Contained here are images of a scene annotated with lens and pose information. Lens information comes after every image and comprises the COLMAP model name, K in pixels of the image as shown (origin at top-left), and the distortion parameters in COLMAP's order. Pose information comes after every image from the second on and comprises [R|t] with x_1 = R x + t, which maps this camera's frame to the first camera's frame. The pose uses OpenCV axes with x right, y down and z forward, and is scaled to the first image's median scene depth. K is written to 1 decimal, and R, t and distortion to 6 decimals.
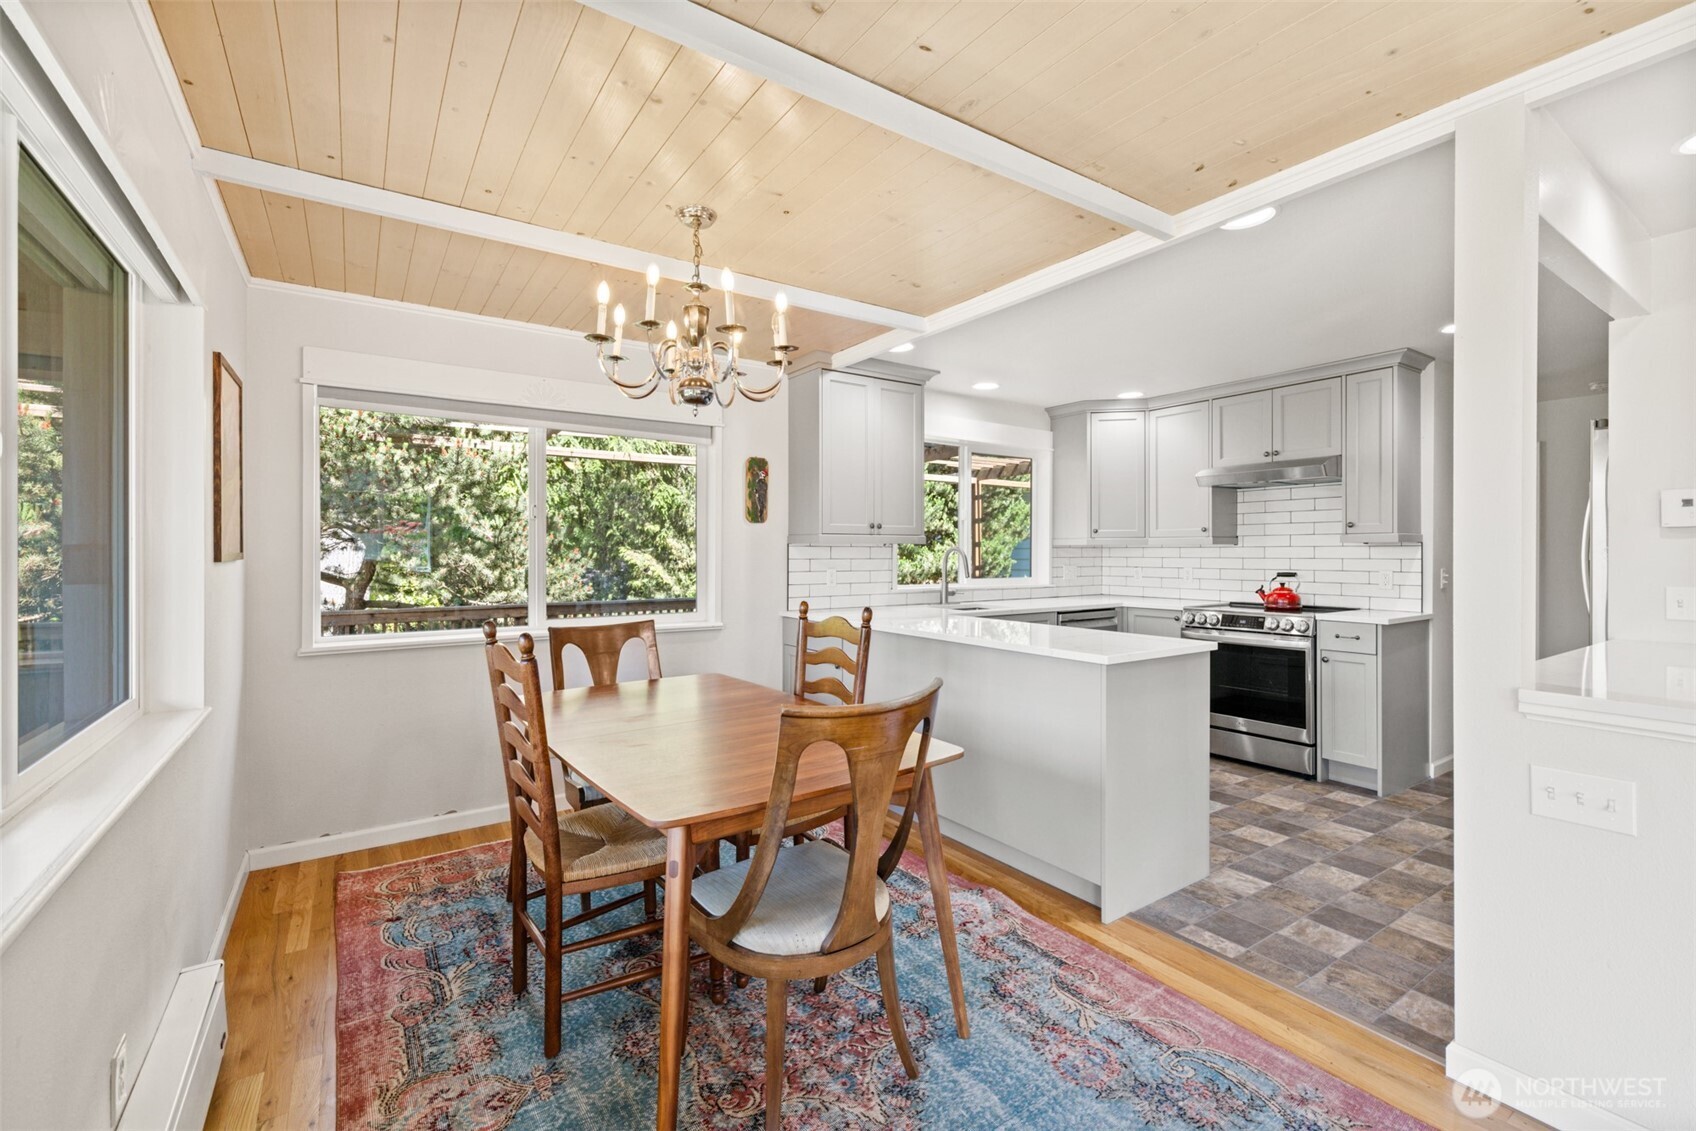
lens RADIAL K [[727.1, 0, 839.9], [0, 727.1, 552.0], [0, 0, 1]] dist [0.000476, 0.000978]
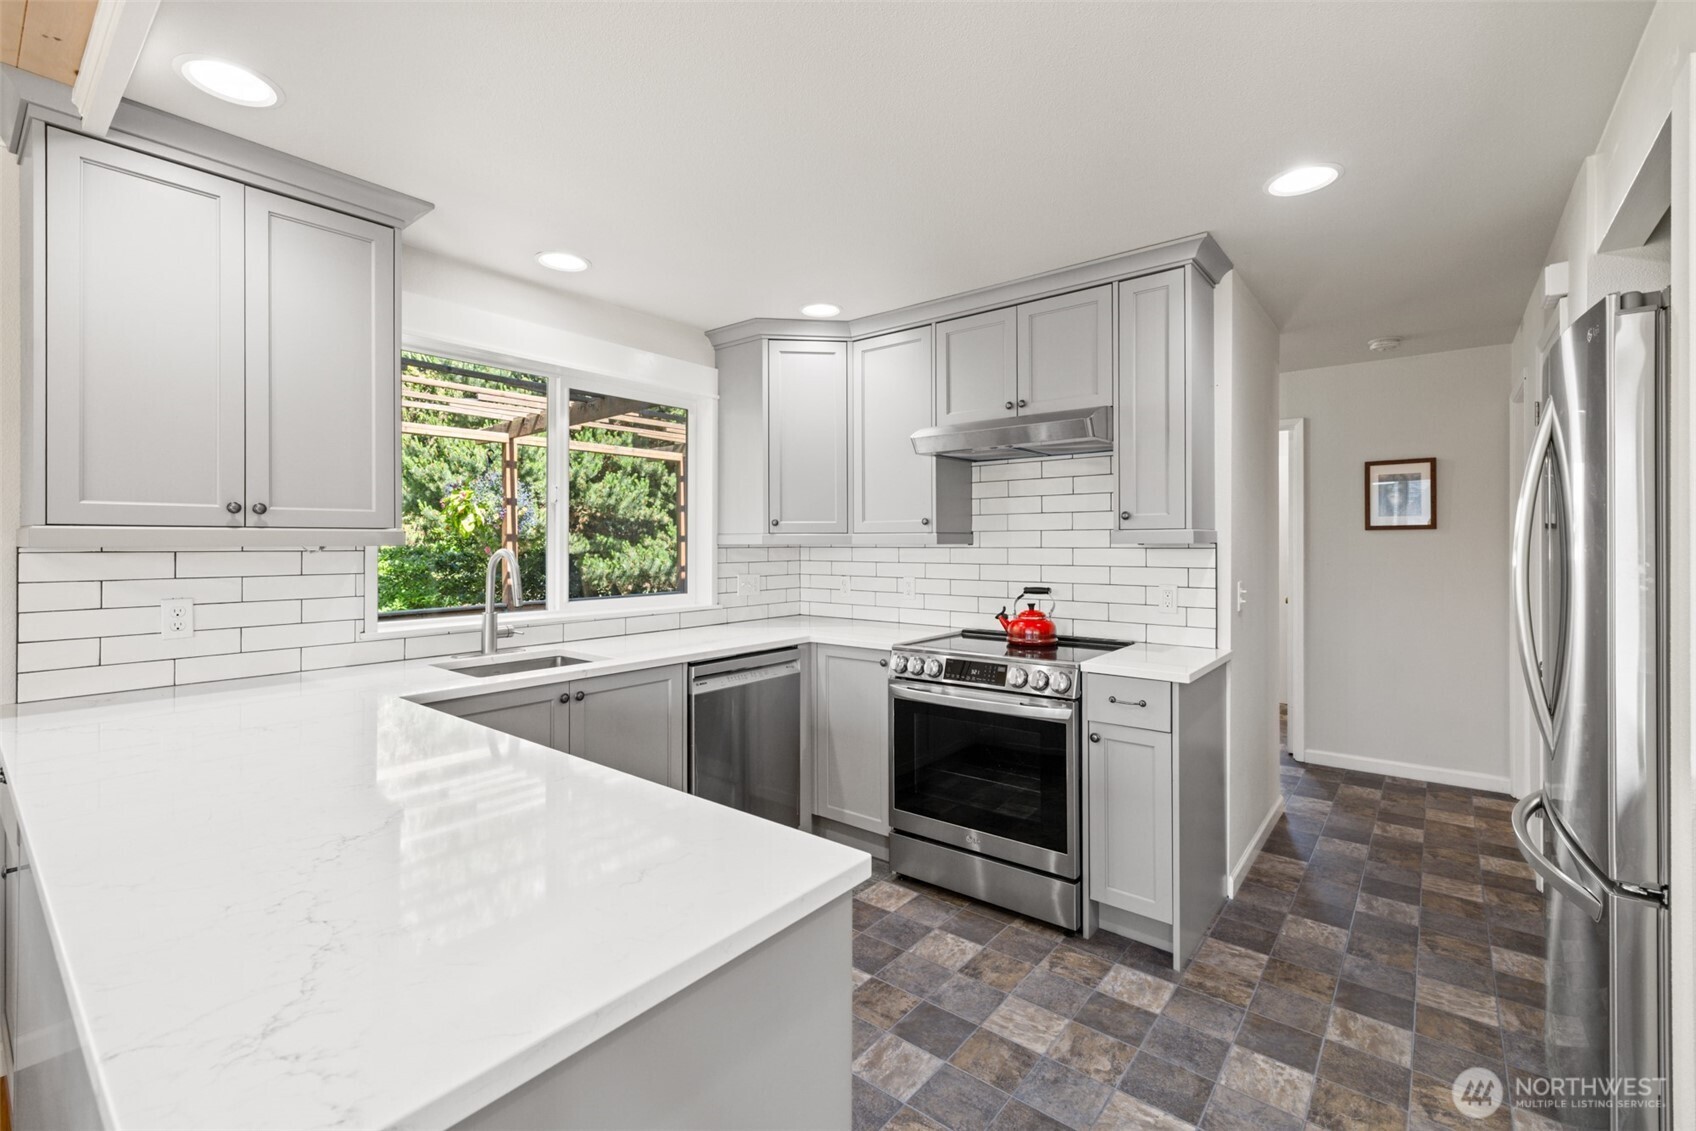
lens RADIAL K [[727.1, 0, 839.9], [0, 727.1, 542.3], [0, 0, 1]] dist [0.000476, 0.000978]
pose [[0.957005, -0.000997, 0.290071, 0.245251], [0.001185, 0.999999, -0.000472, -0.012469], [-0.290070, 0.000795, 0.957005, 0.409490]]
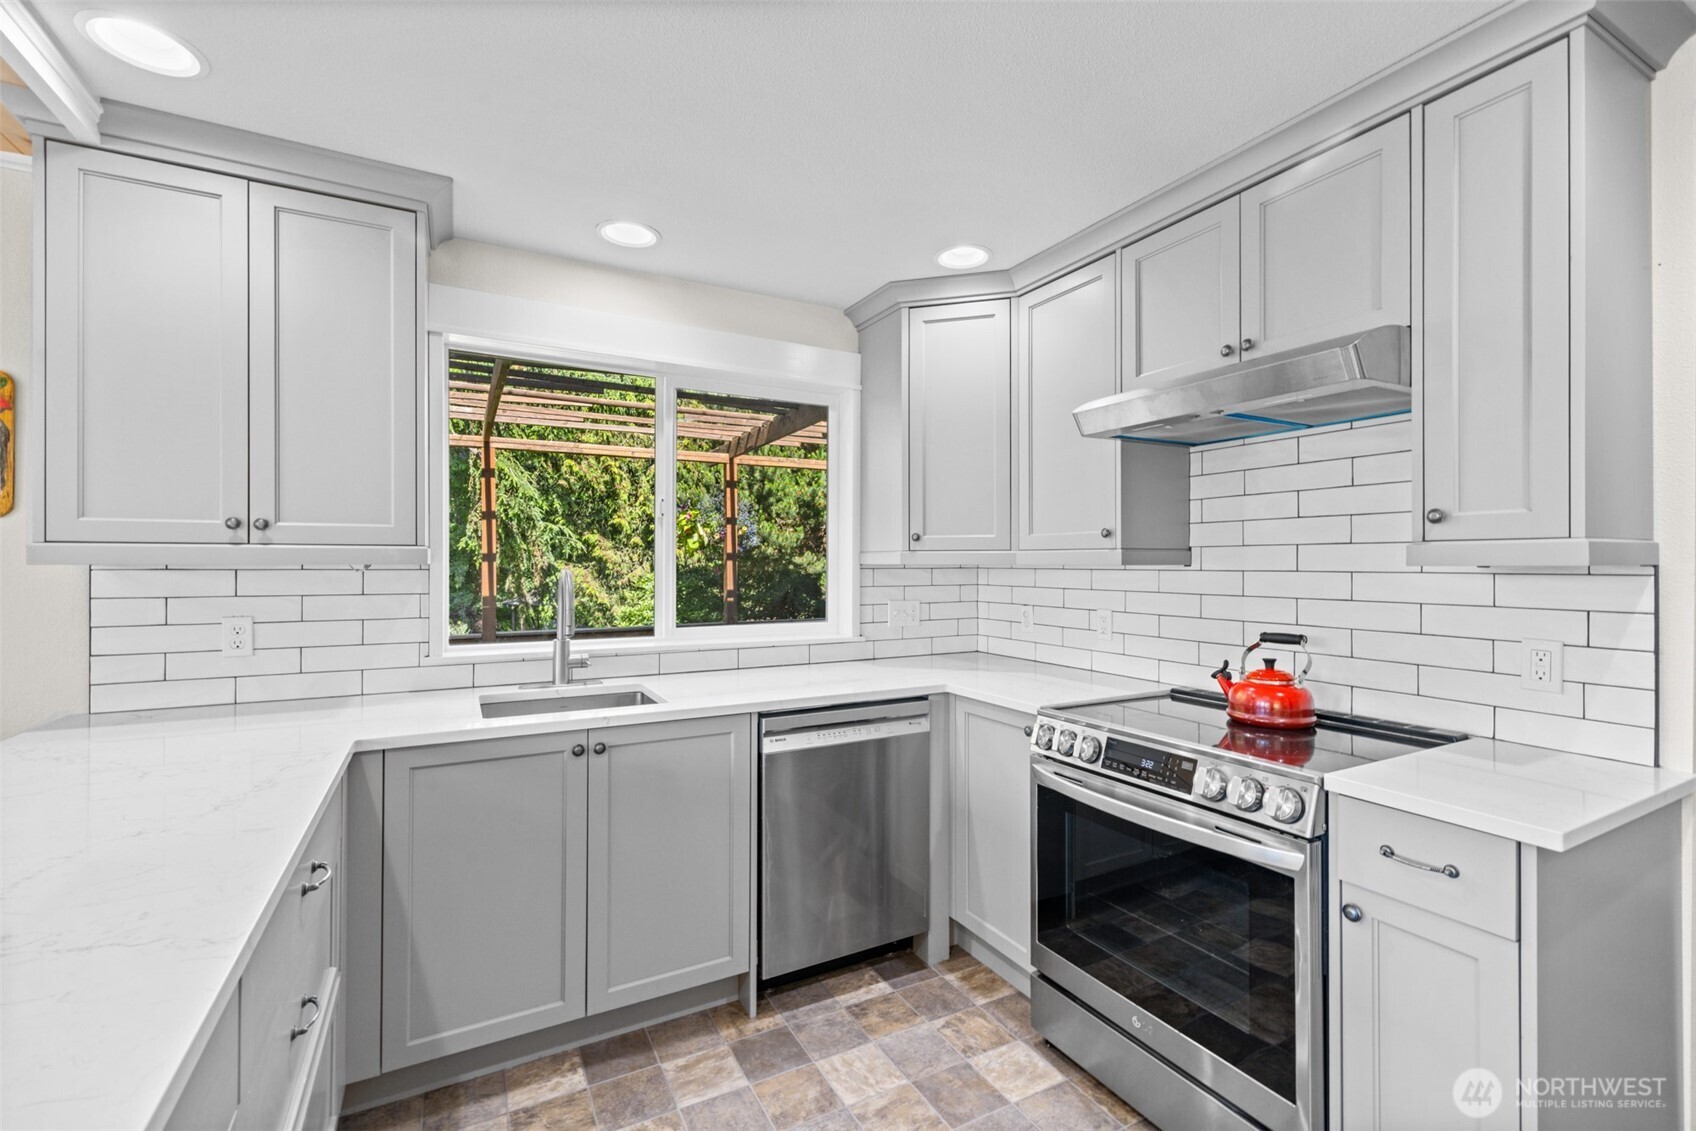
lens RADIAL K [[727.1, 0, 850.6], [0, 727.1, 560.8], [0, 0, 1]] dist [0.000476, 0.000978]
pose [[0.995309, 0.001496, -0.096737, 0.397111], [-0.001734, 0.999996, -0.002371, -0.012285], [0.096733, 0.002527, 0.995307, 0.543802]]
